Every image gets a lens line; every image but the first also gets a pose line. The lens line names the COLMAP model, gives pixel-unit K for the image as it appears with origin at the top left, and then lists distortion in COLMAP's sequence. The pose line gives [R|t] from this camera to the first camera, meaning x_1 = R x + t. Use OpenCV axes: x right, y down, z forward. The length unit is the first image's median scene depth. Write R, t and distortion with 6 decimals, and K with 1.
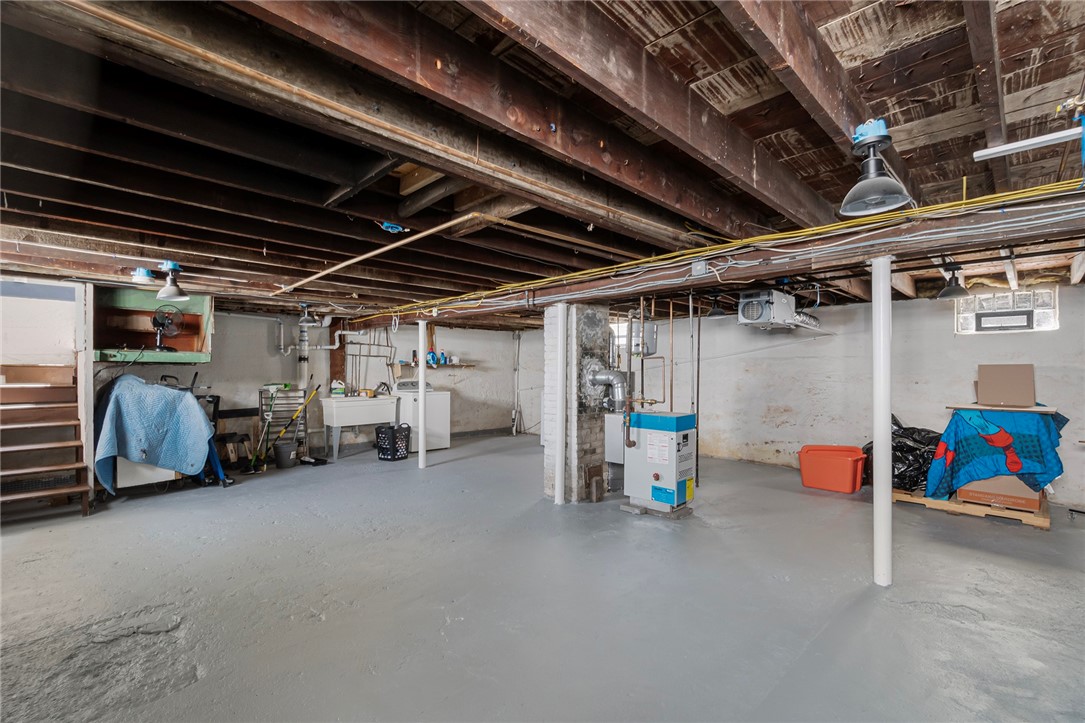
lens RADIAL K [[481.4, 0, 542.5], [0, 481.4, 361.5], [0, 0, 1]] dist [-0.000803, -0.000113]
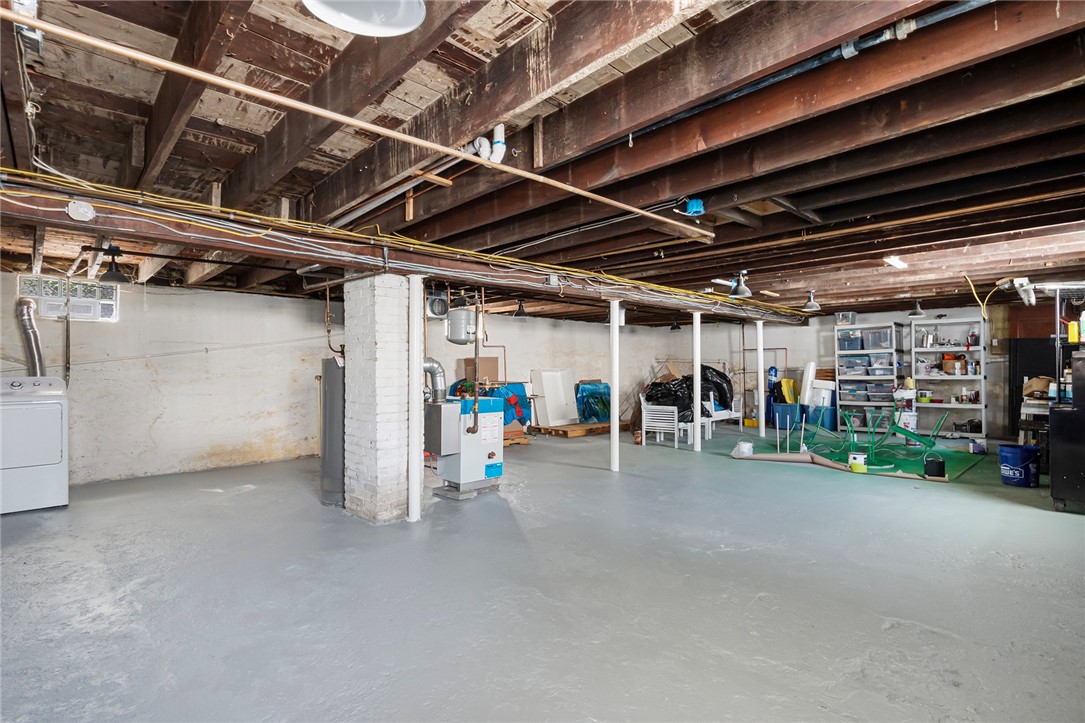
lens RADIAL K [[516.1, 0, 542.7], [0, 516.1, 369.5], [0, 0, 1]] dist [-0.001117, -0.000107]
pose [[0.033657, -0.007626, 0.999404, -0.906132], [-0.021077, 0.999743, 0.008339, 0.030889], [-0.999211, -0.021345, 0.033488, 0.823148]]
